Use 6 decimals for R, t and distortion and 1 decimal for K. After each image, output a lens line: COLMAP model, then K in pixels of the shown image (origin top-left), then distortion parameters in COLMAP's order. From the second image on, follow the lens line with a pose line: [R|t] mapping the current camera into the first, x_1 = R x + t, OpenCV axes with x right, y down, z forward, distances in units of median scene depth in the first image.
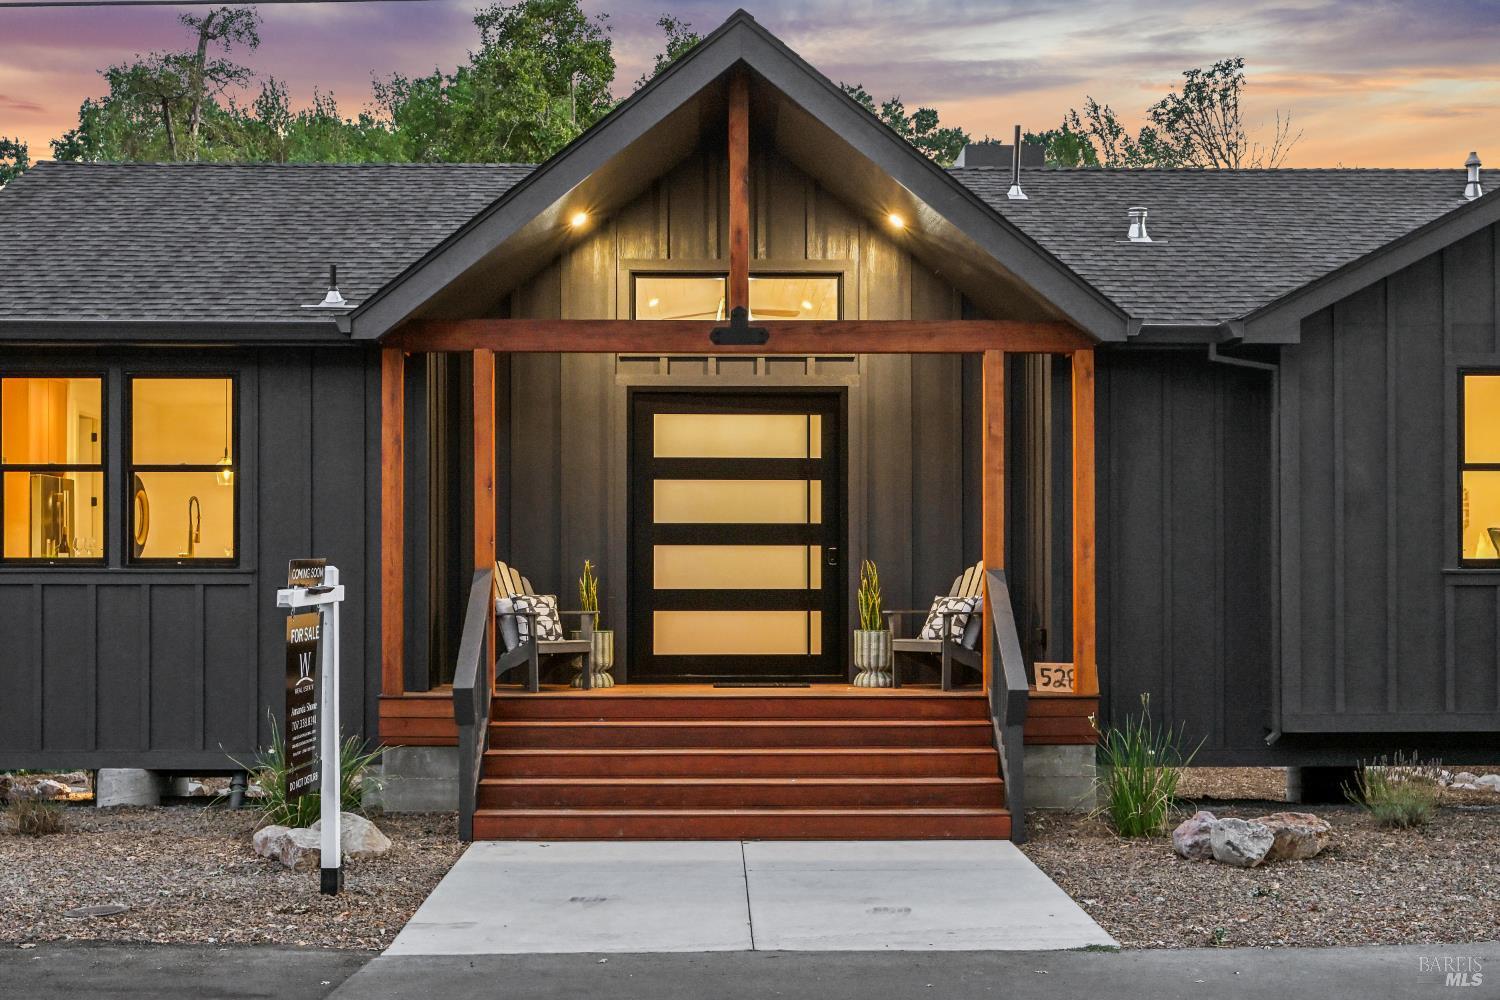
lens RADIAL K [[1870.6, 0, 749.4], [0, 1870.6, 503.7], [0, 0, 1]] dist [-0.028373, 0.000000]
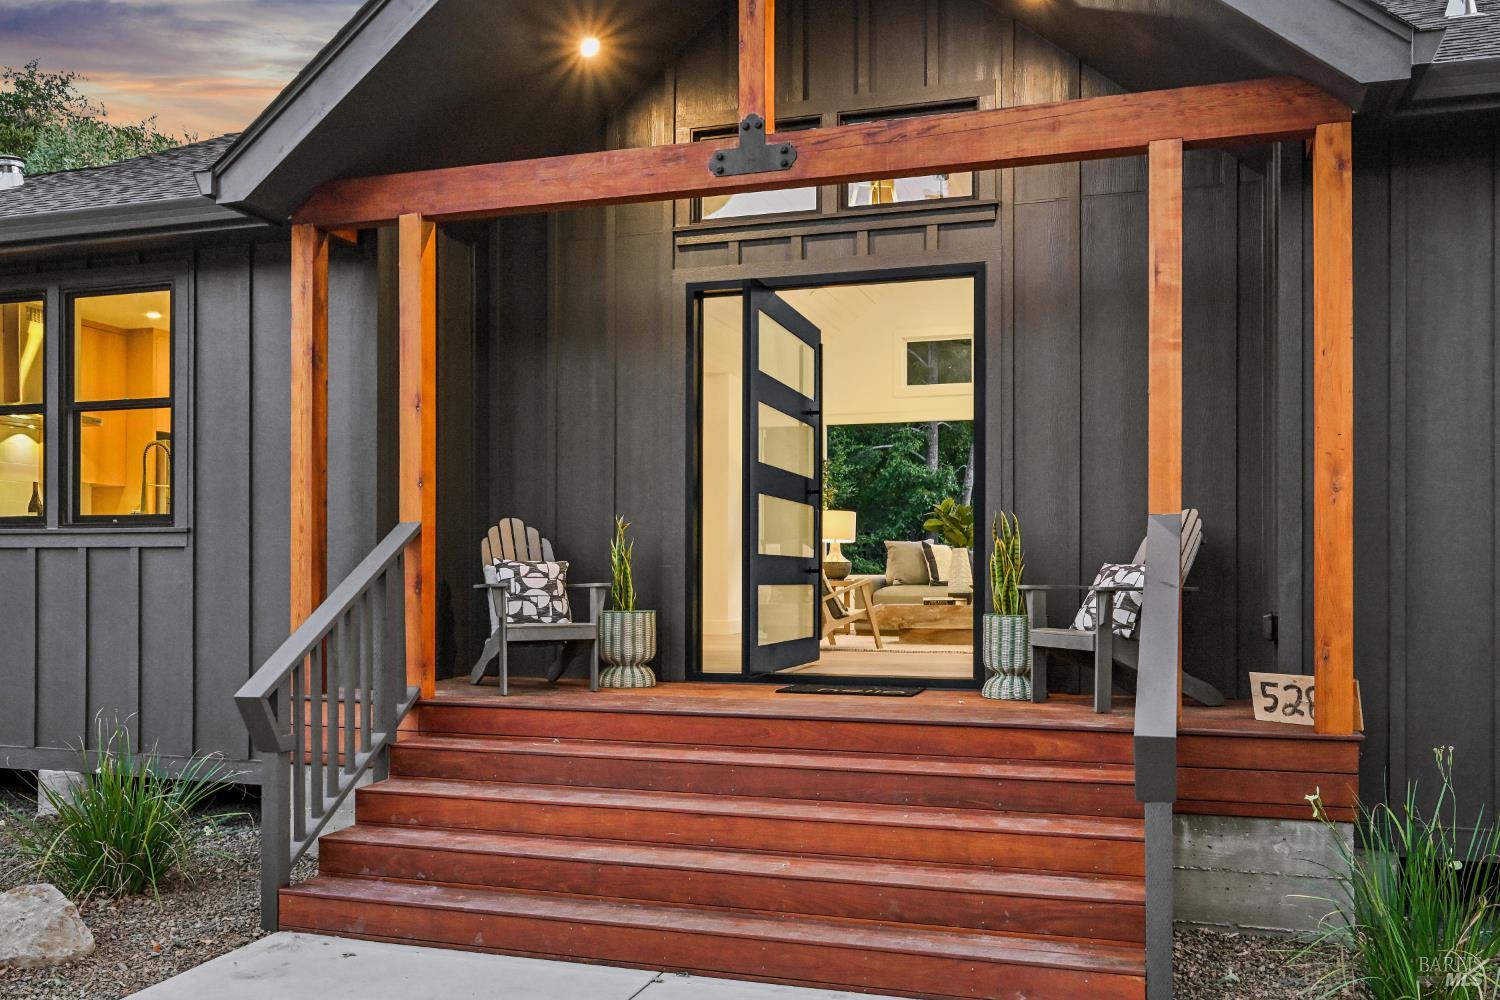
lens RADIAL K [[1249.2, 0, 768.4], [0, 1249.2, 556.6], [0, 0, 1]] dist [-0.010489, 0.000625]
pose [[0.943675, -0.002357, -0.330865, 0.140907], [0.011326, 0.999619, 0.025182, 0.036651], [0.330680, -0.027512, 0.943342, 0.579840]]
